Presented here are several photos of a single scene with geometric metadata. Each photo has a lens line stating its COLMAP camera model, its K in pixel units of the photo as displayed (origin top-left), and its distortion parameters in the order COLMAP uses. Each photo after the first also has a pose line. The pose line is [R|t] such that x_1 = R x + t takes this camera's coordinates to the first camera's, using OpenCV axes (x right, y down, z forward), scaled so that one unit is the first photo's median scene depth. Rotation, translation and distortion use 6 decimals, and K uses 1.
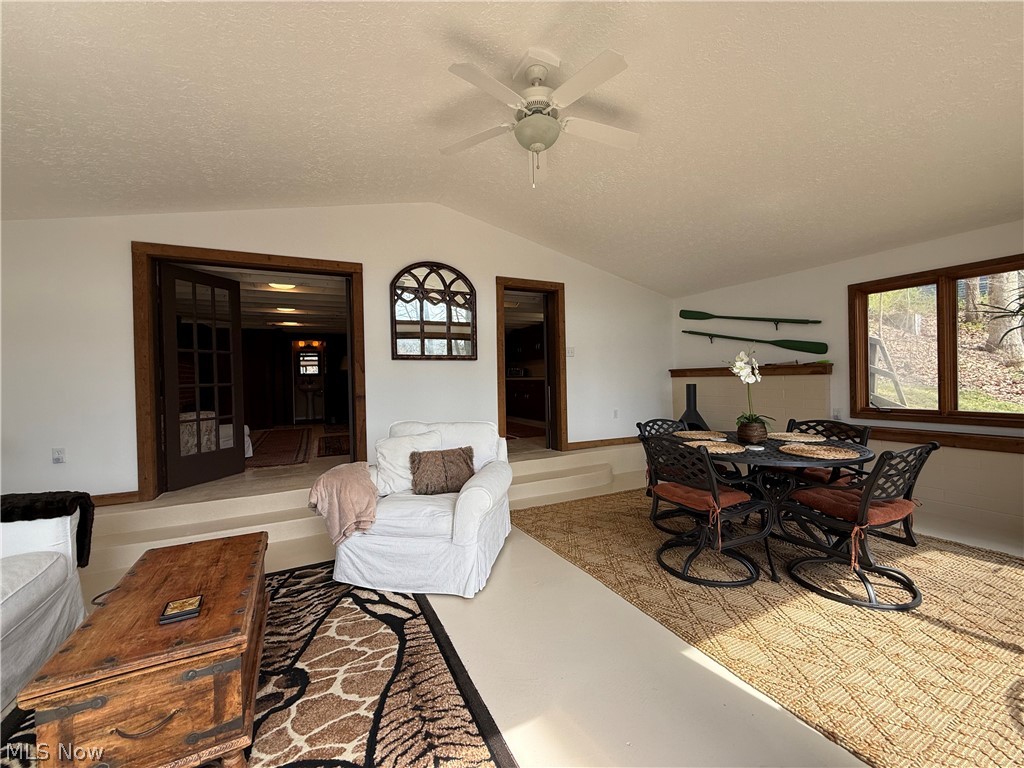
lens RADIAL K [[409.6, 0, 509.9], [0, 409.6, 383.5], [0, 0, 1]] dist [-0.000931, -0.000023]
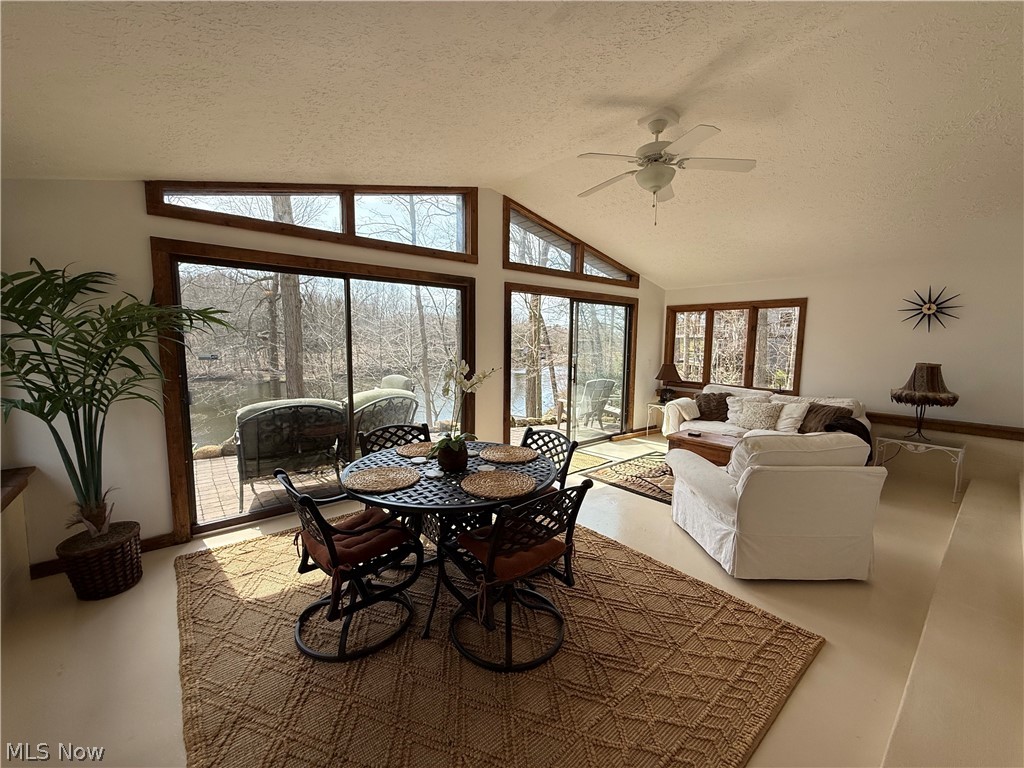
lens RADIAL K [[409.6, 0, 513.8], [0, 409.6, 381.0], [0, 0, 1]] dist [-0.000931, -0.000023]
pose [[-0.975757, 0.027339, -0.217144, 0.897301], [0.000133, 0.992241, 0.124332, -0.209121], [0.218859, 0.121289, -0.968189, 2.505449]]
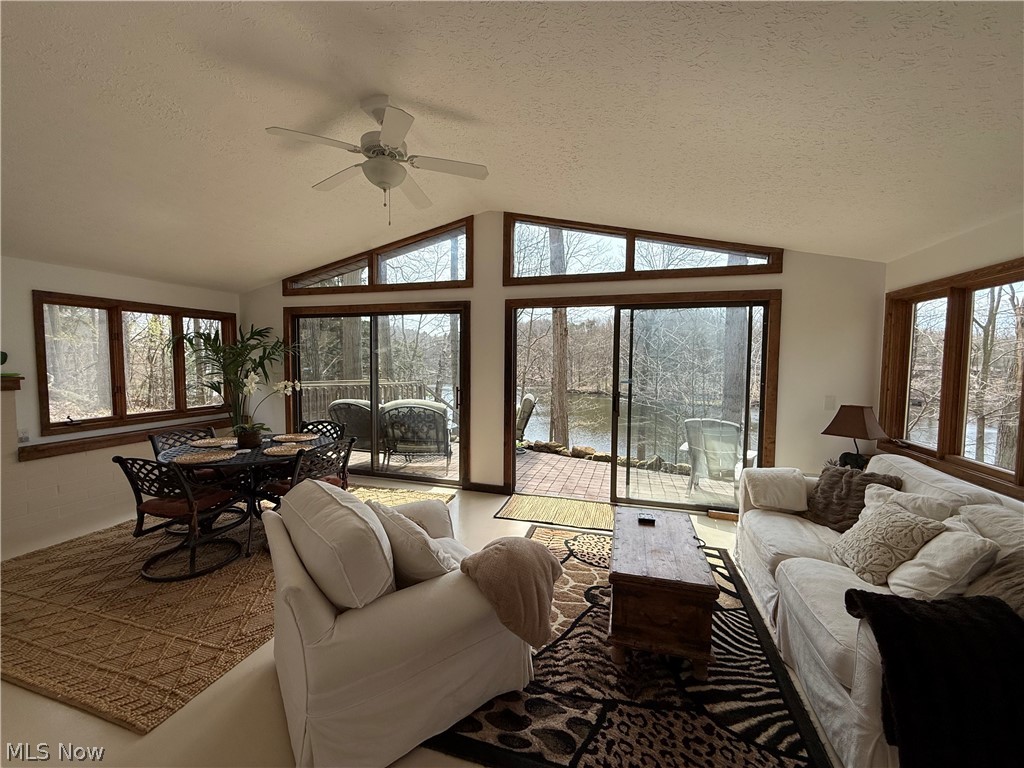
lens RADIAL K [[409.6, 0, 508.7], [0, 409.6, 385.9], [0, 0, 1]] dist [-0.000931, -0.000023]
pose [[-0.725538, -0.023600, 0.687777, -1.060913], [0.013001, 0.998763, 0.047985, -0.119311], [-0.688059, 0.043757, -0.724334, 1.821934]]
